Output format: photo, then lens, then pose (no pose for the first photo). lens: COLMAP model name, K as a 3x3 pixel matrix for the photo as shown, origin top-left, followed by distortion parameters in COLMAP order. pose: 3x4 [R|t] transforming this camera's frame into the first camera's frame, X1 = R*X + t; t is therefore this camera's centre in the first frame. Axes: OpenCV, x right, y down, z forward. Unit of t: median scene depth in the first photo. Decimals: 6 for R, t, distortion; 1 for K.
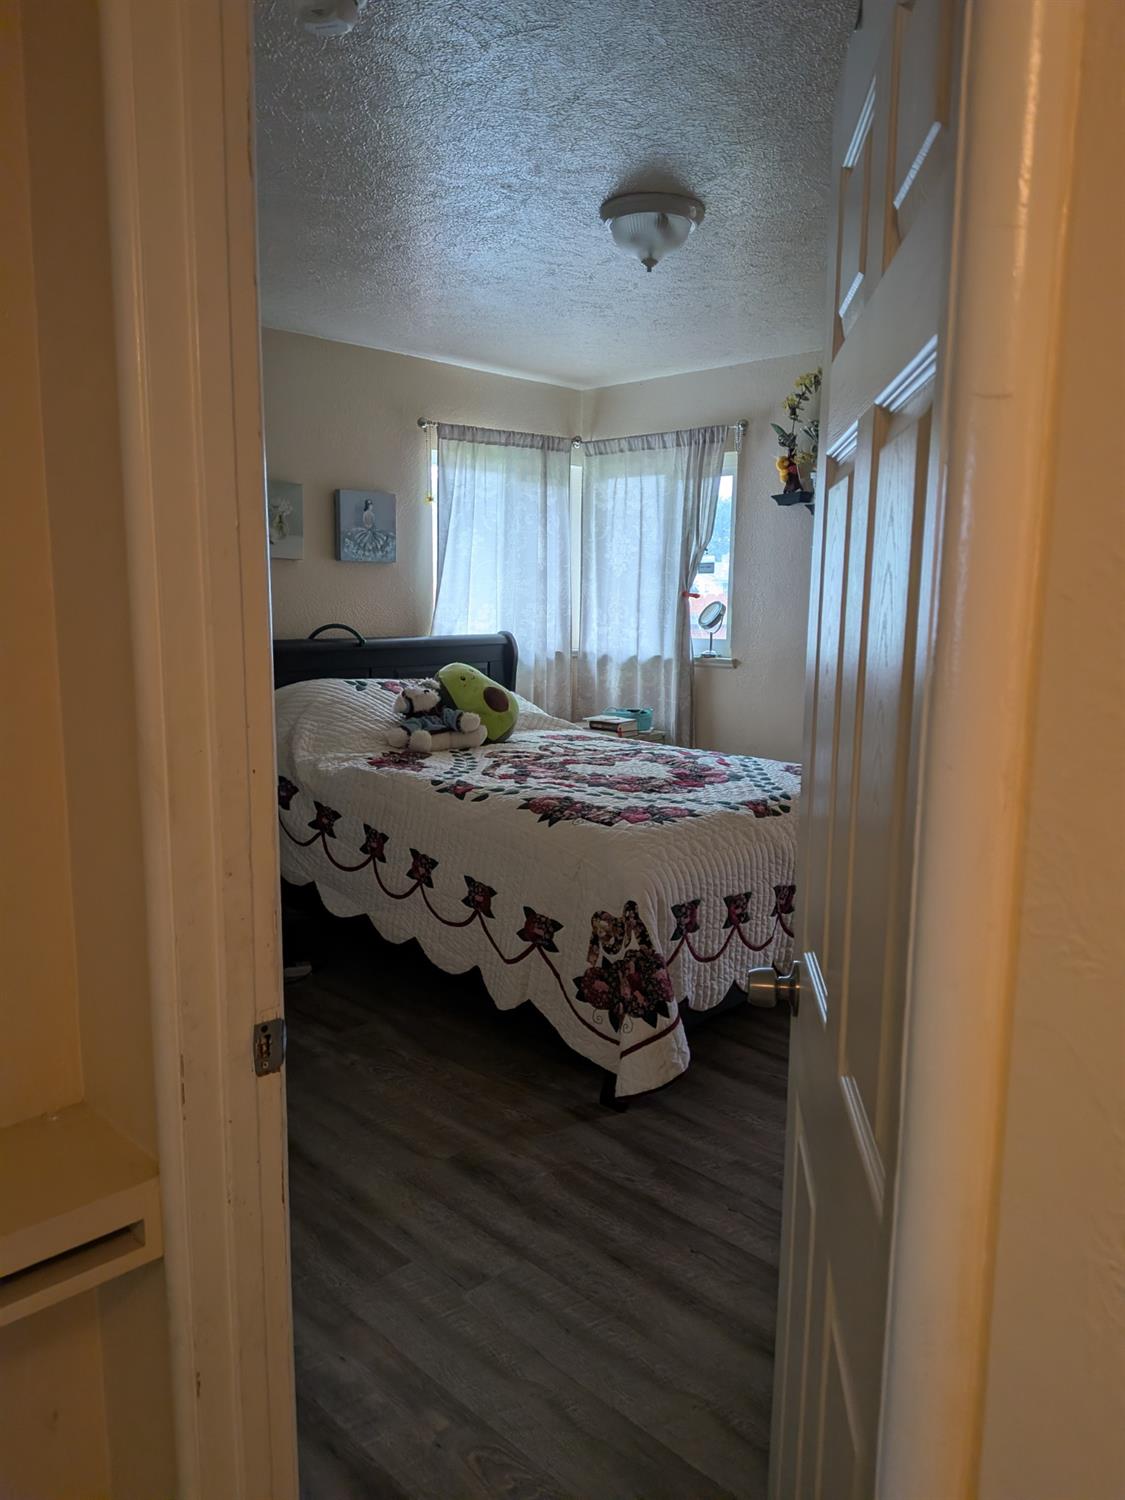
lens RADIAL K [[1074.3, 0, 562.5], [0, 1074.3, 750.0], [0, 0, 1]] dist [0.089846, -0.128403]
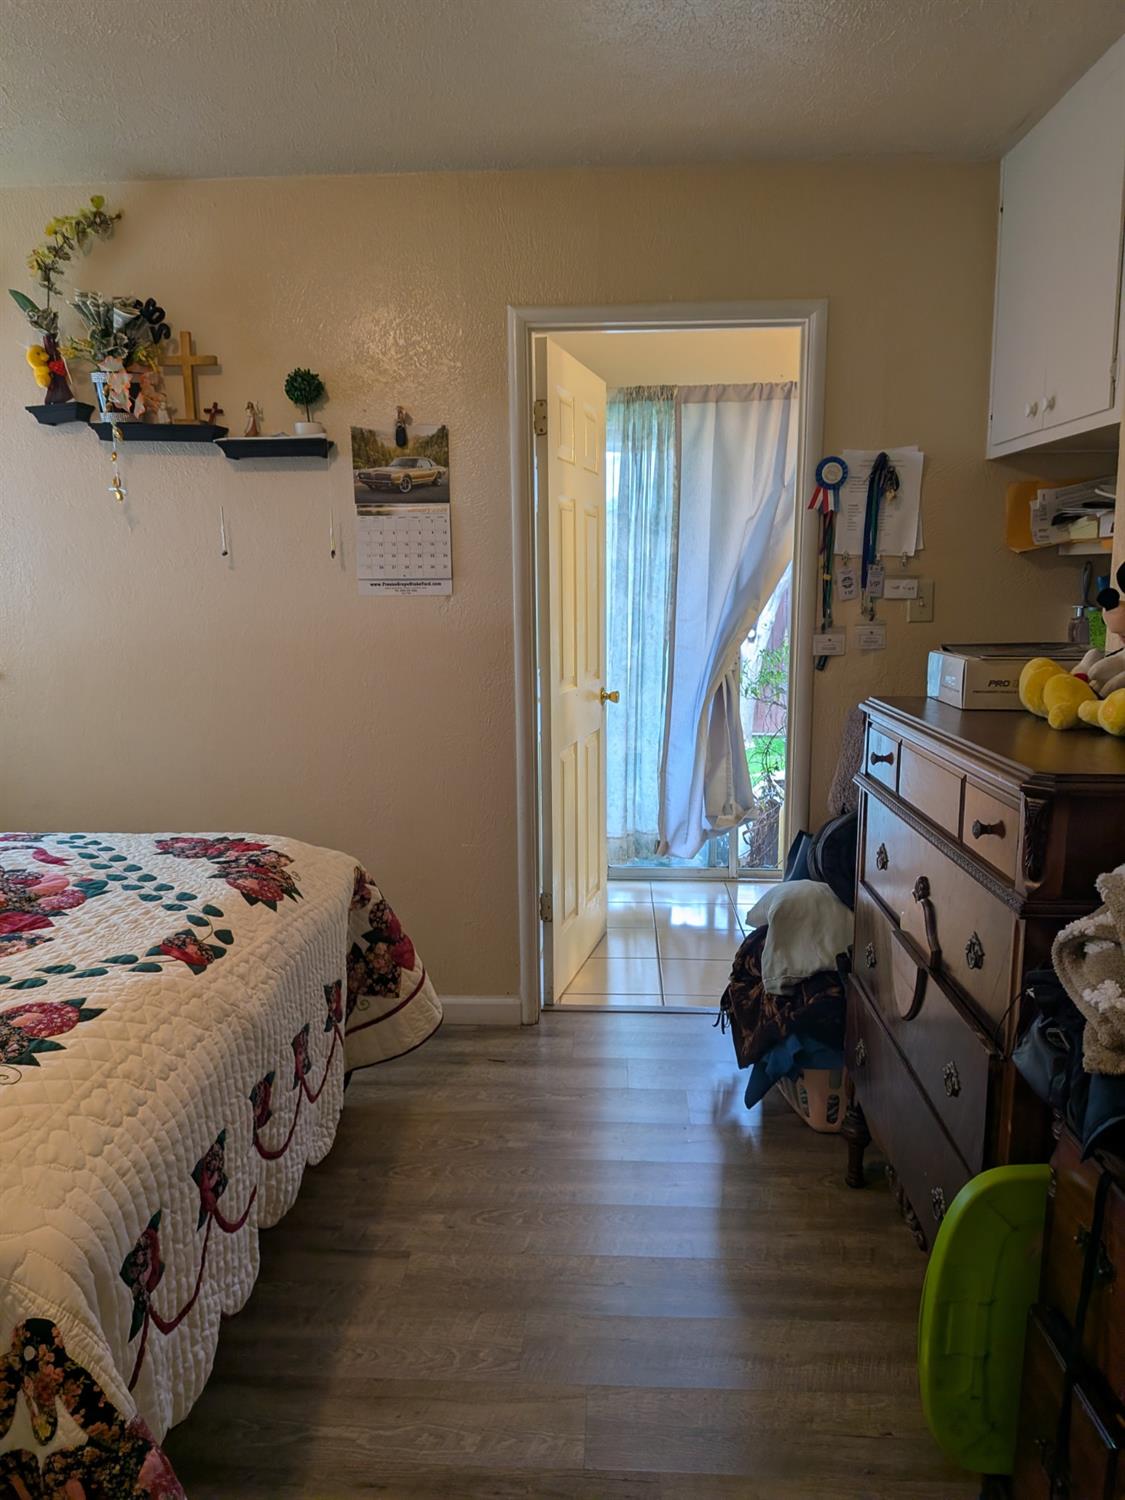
lens RADIAL K [[1074.3, 0, 562.5], [0, 1074.3, 750.0], [0, 0, 1]] dist [0.089846, -0.128403]
pose [[0.742046, -0.125403, 0.658515, -0.017629], [0.113913, 0.991648, 0.060479, -0.041838], [-0.660599, 0.030135, 0.750134, 0.336499]]
